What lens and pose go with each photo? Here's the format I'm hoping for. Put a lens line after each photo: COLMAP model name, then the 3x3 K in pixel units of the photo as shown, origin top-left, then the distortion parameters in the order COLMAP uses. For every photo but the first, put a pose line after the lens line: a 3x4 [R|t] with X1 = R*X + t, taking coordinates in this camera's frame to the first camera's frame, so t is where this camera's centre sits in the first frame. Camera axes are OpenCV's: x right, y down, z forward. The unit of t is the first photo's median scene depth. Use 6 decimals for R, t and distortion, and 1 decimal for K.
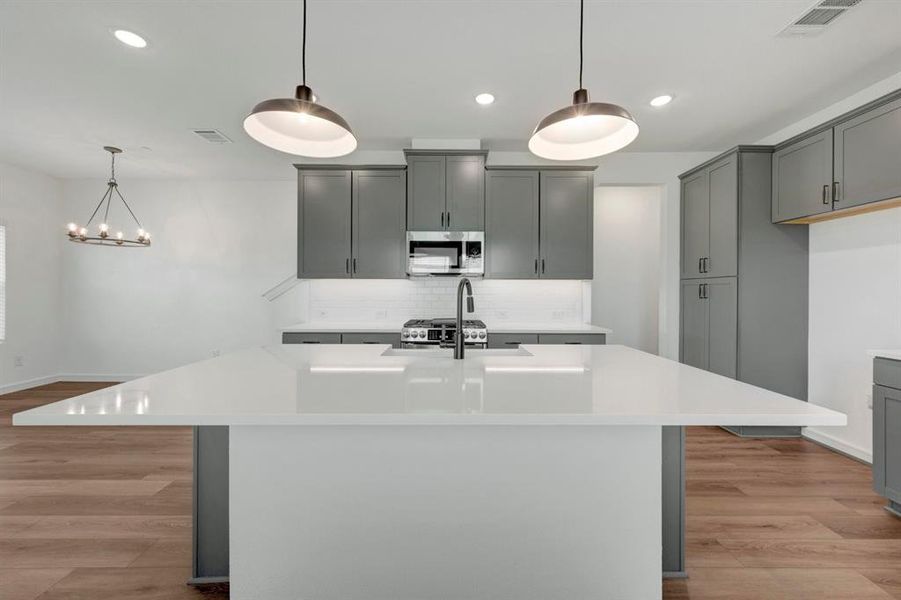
lens RADIAL K [[363.1, 0, 452.8], [0, 363.1, 289.3], [0, 0, 1]] dist [0.002047, 0.000393]
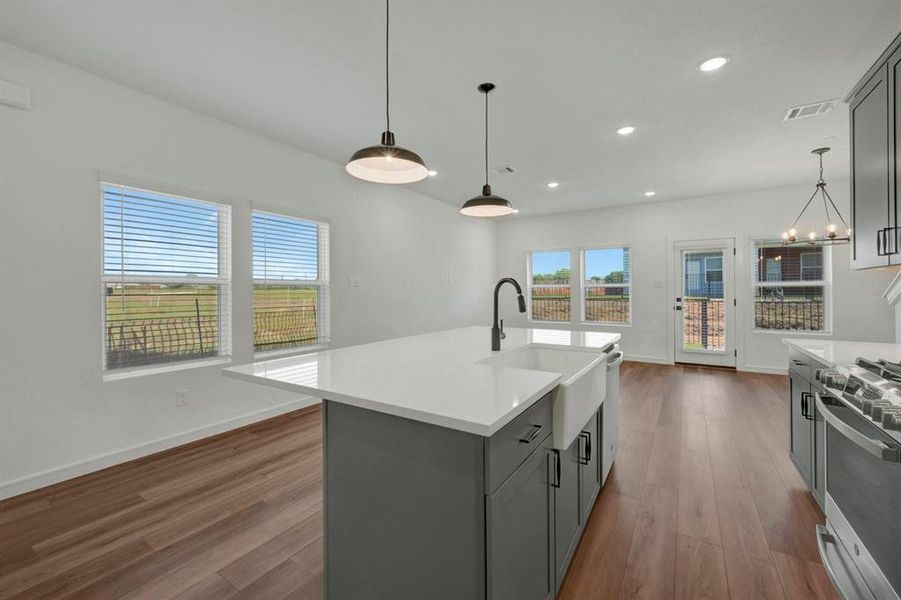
lens RADIAL K [[370.0, 0, 449.0], [0, 370.0, 288.3], [0, 0, 1]] dist [0.004637, 0.000419]
pose [[-0.537726, -0.010074, -0.843060, 0.613397], [0.003317, 0.999896, -0.014064, 0.011237], [0.843113, -0.010359, -0.537636, 0.839096]]
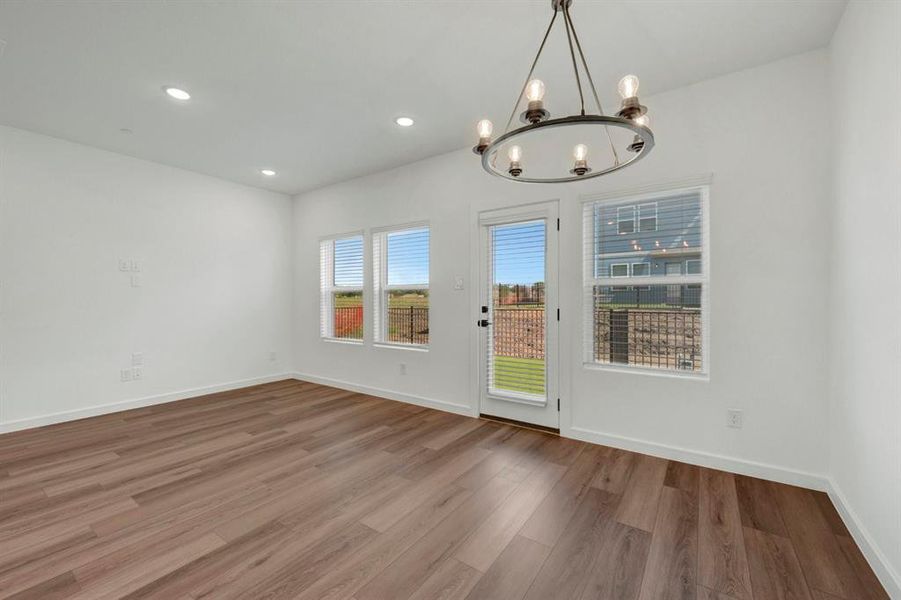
lens RADIAL K [[363.9, 0, 450.5], [0, 363.9, 300.0], [0, 0, 1]] dist [0.002254, 0.000181]
pose [[-0.570147, -0.001703, -0.821541, -0.699331], [0.003125, 0.999986, -0.004241, 0.022875], [0.821537, -0.004985, -0.570134, 1.377956]]
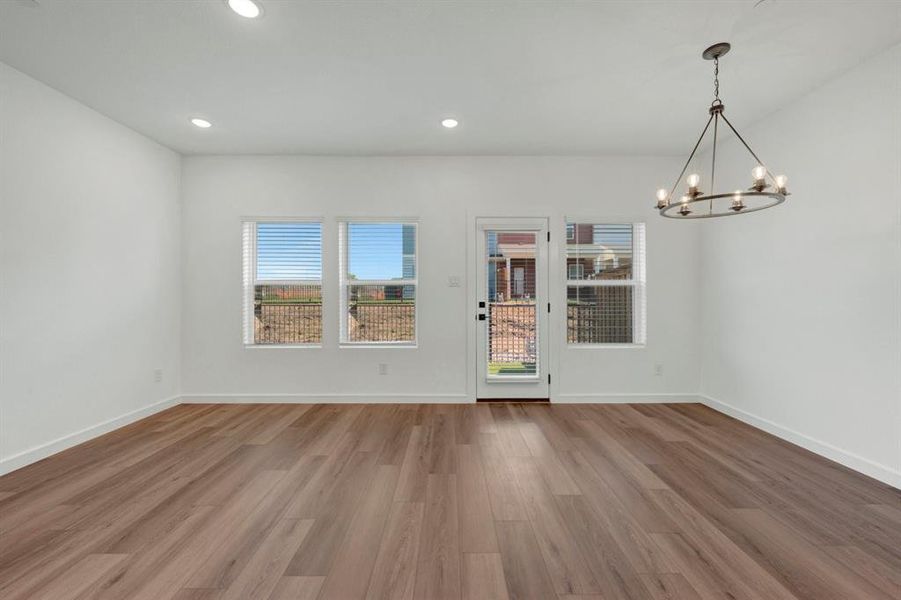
lens RADIAL K [[358.9, 0, 449.7], [0, 358.9, 292.6], [0, 0, 1]] dist [0.000144, 0.000368]
pose [[0.002781, -0.013089, -0.999910, -0.434561], [0.005158, 0.999901, -0.013075, 0.021584], [0.999983, -0.005121, 0.002848, 0.690977]]
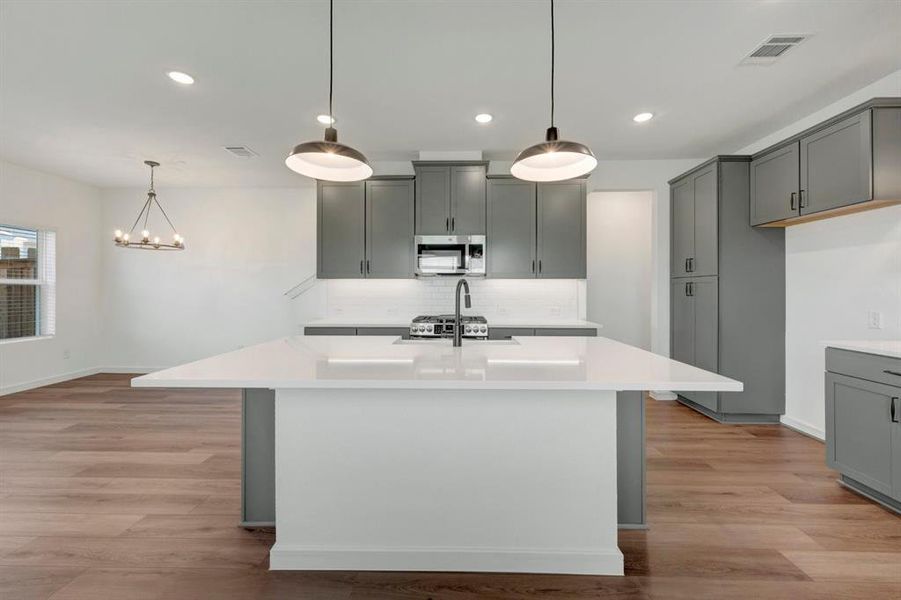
lens RADIAL K [[363.1, 0, 452.8], [0, 363.1, 289.3], [0, 0, 1]] dist [0.002047, 0.000393]
pose [[0.999577, -0.002592, -0.028958, 0.020440], [0.002713, 0.999988, 0.004165, -0.000995], [0.028947, -0.004241, 0.999572, -0.105732]]
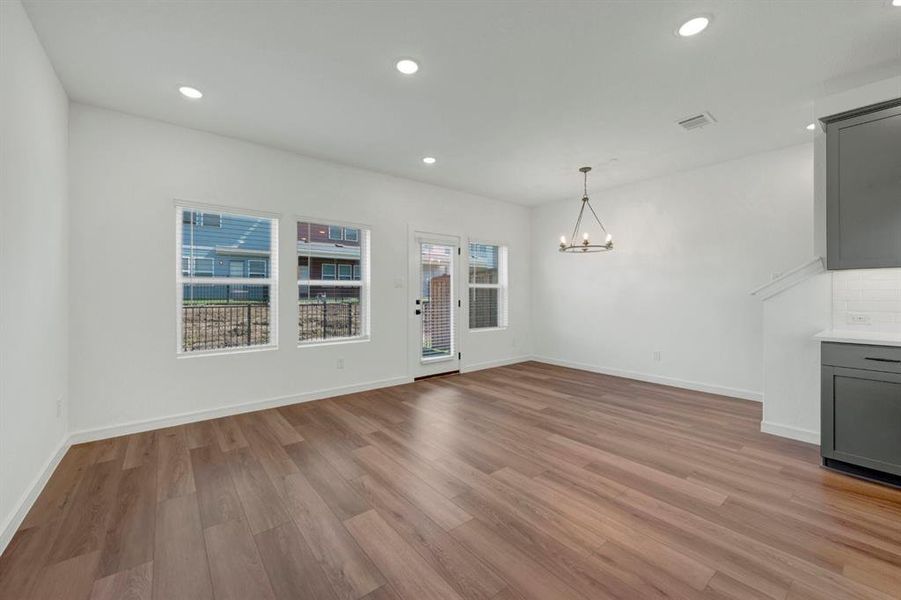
lens RADIAL K [[359.6, 0, 451.8], [0, 359.6, 296.9], [0, 0, 1]] dist [0.001550, 0.000158]
pose [[0.628618, 0.000854, -0.777714, -0.381133], [0.008106, 0.999938, 0.007649, 0.014074], [0.777672, -0.011113, 0.628572, -0.072157]]
